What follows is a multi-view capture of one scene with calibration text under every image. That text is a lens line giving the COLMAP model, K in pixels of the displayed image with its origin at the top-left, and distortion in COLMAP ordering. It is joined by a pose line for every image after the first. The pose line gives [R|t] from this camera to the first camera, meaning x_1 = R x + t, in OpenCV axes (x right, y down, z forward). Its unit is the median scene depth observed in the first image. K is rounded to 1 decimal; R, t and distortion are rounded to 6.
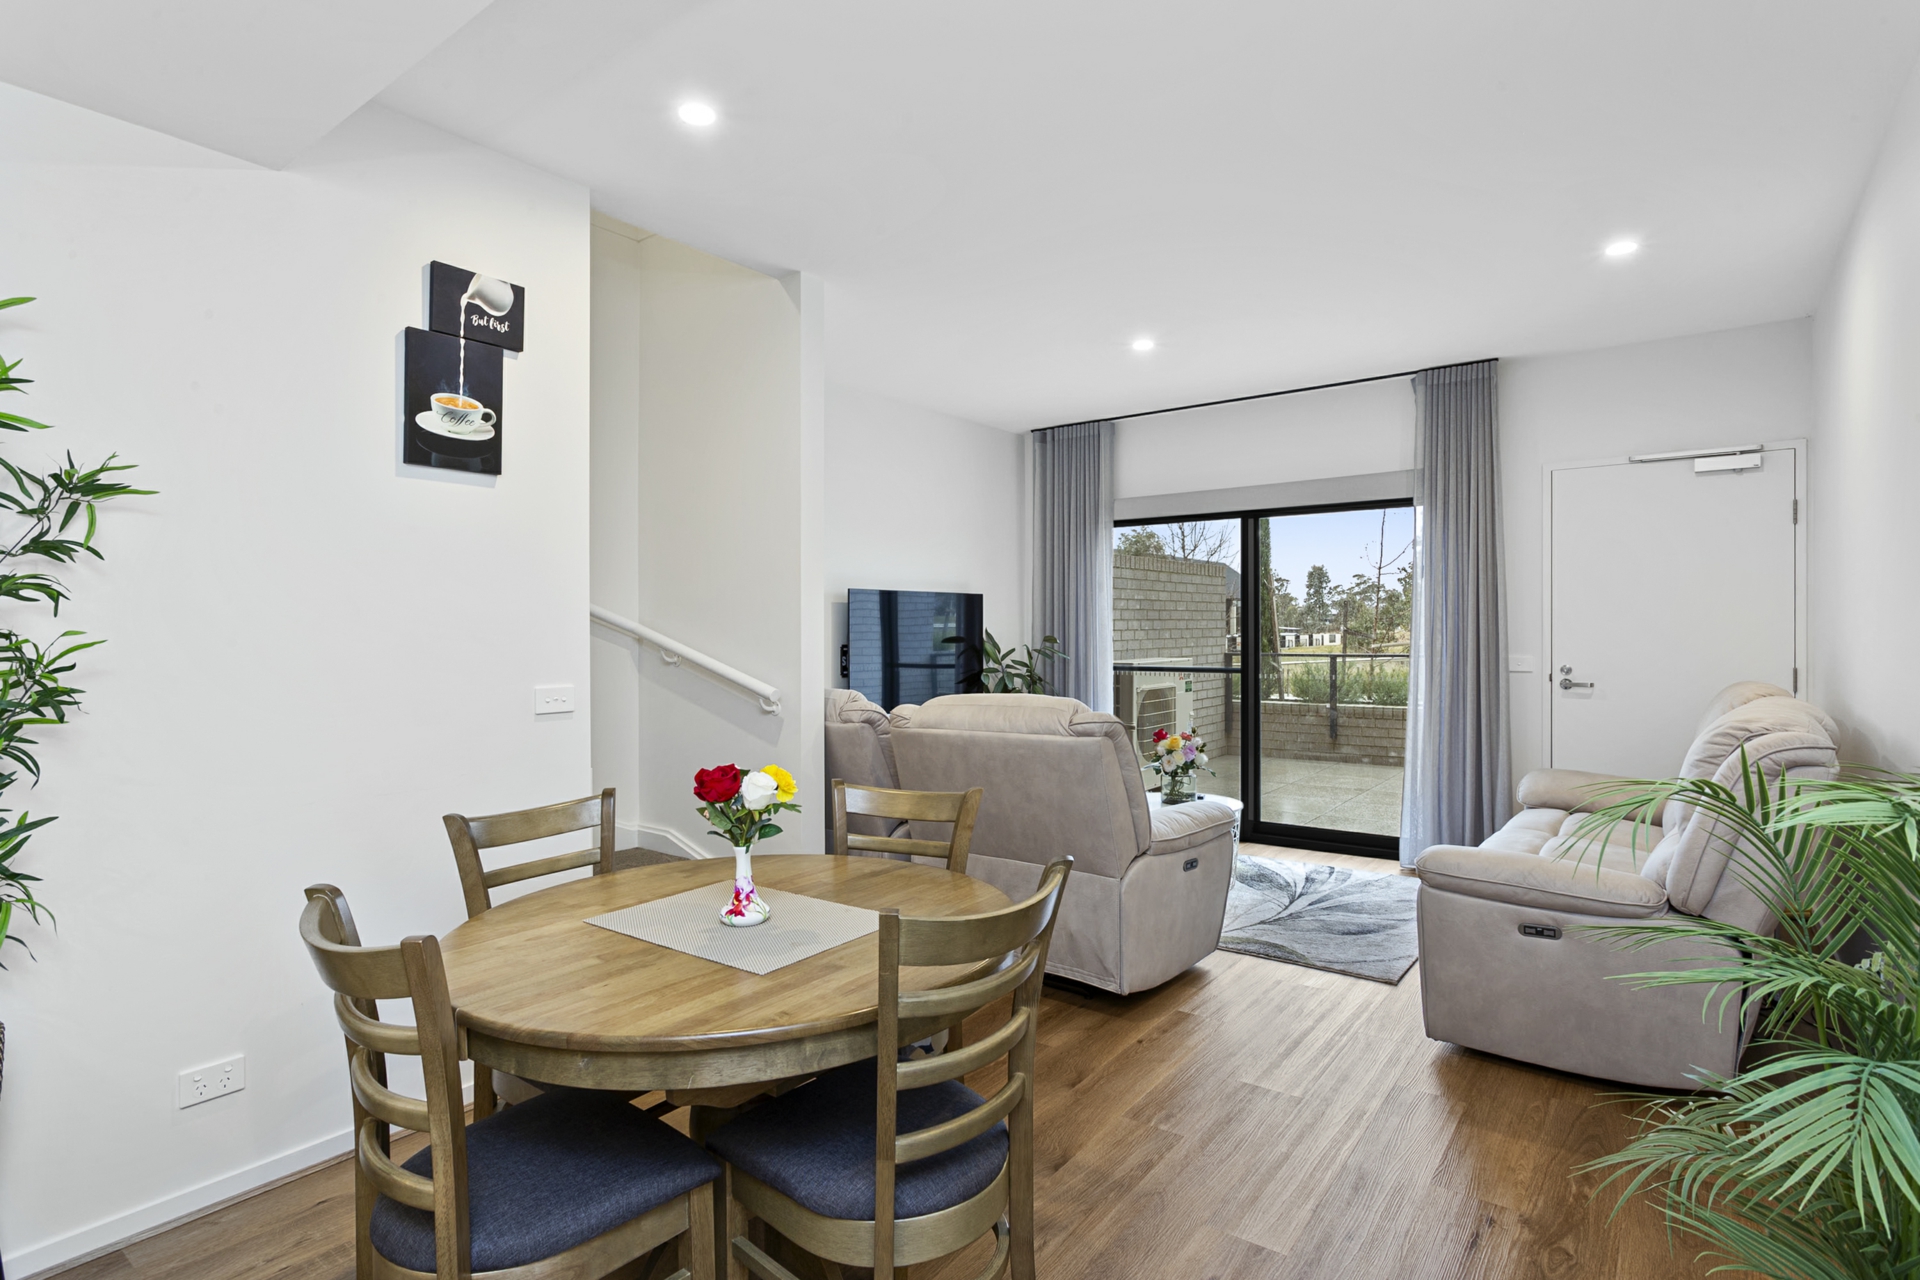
lens RADIAL K [[961.0, 0, 954.5], [0, 961.0, 641.6], [0, 0, 1]] dist [-0.022906, 0.001275]
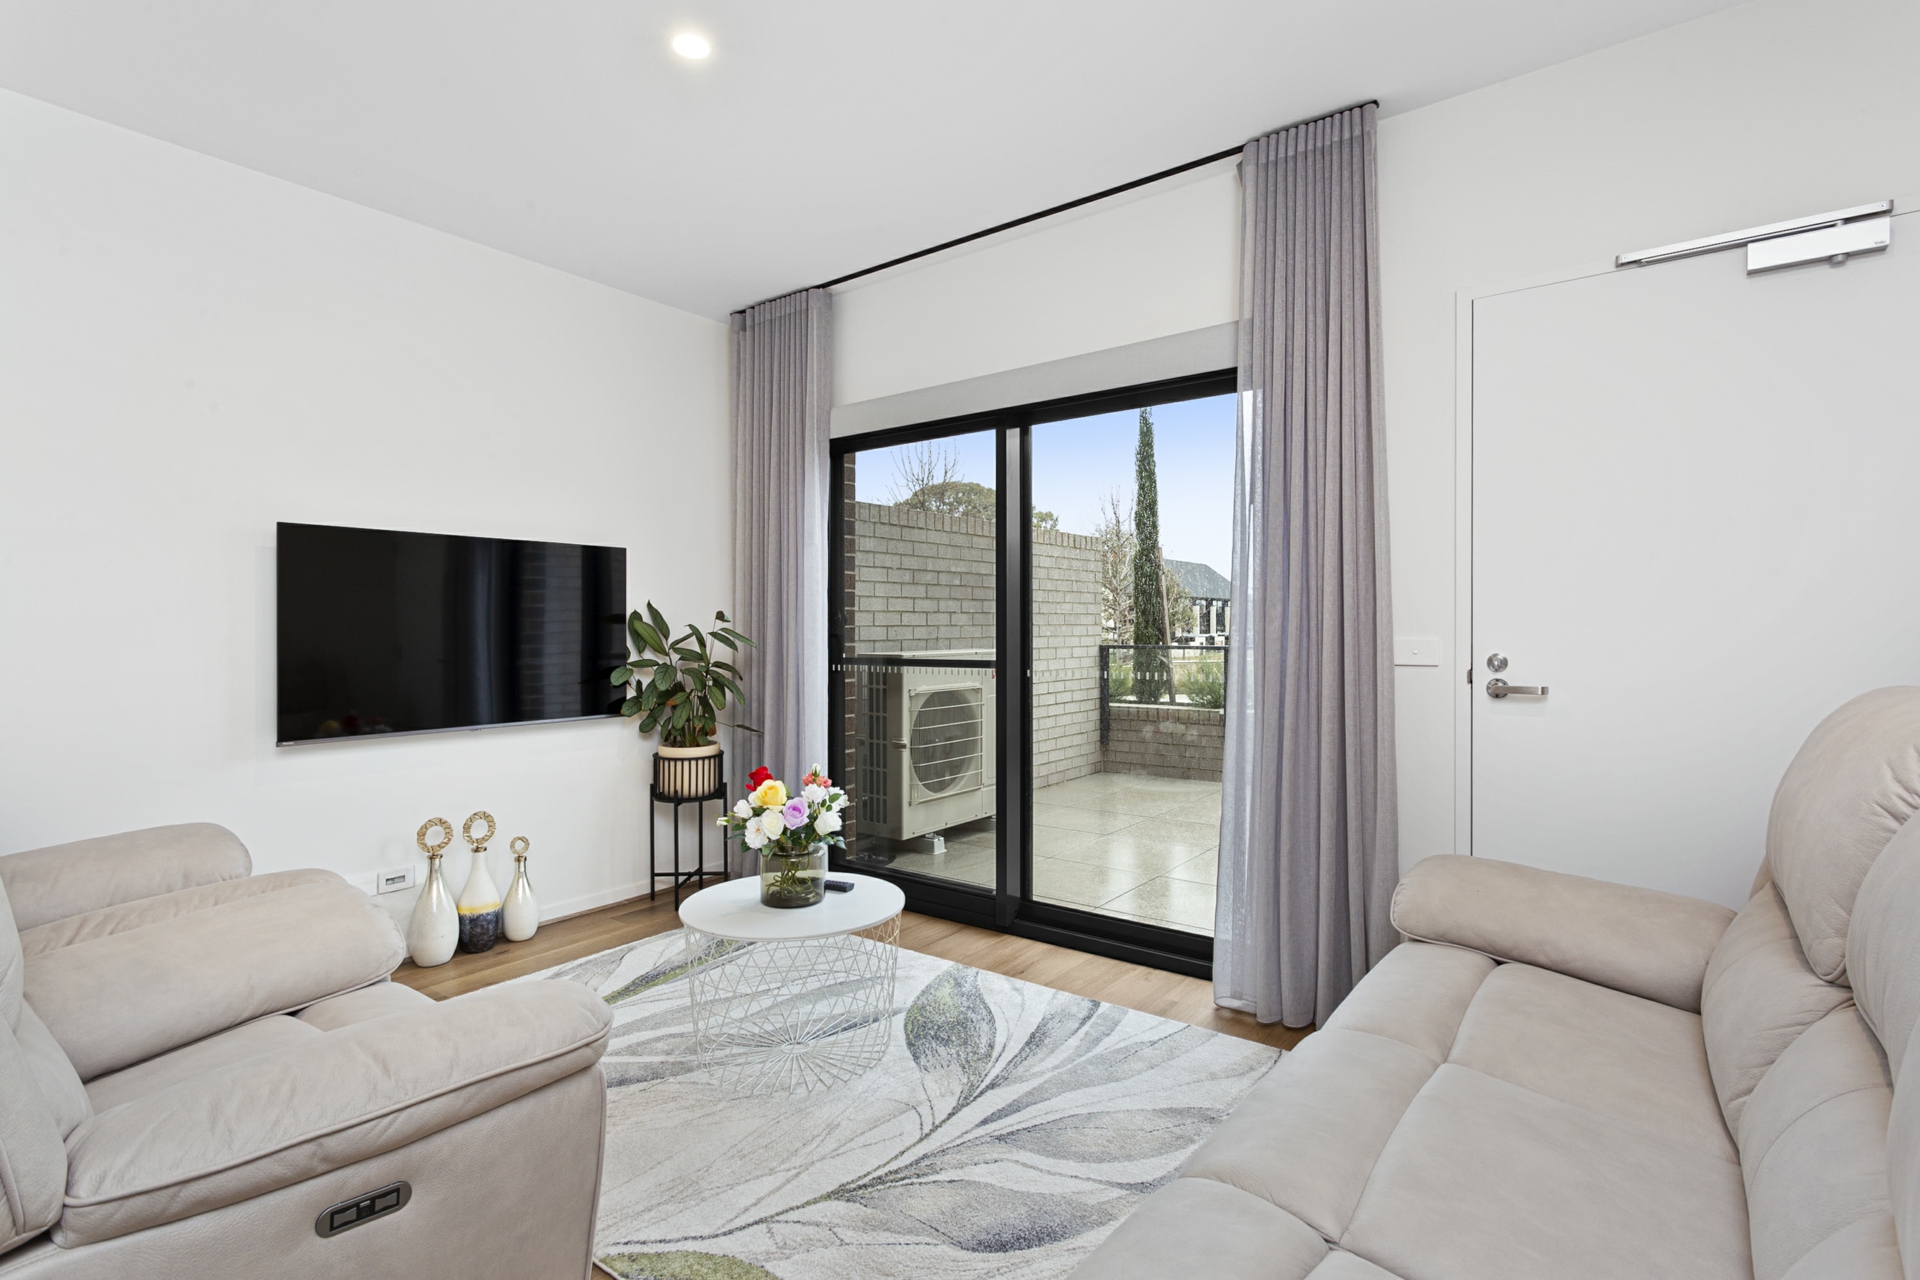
lens RADIAL K [[916.0, 0, 964.9], [0, 916.0, 639.1], [0, 0, 1]] dist [-0.005249, -0.001517]
pose [[0.999979, 0.001820, 0.006228, 0.280587], [-0.001809, 0.999997, -0.001688, 0.014754], [-0.006231, 0.001677, 0.999979, 0.402264]]
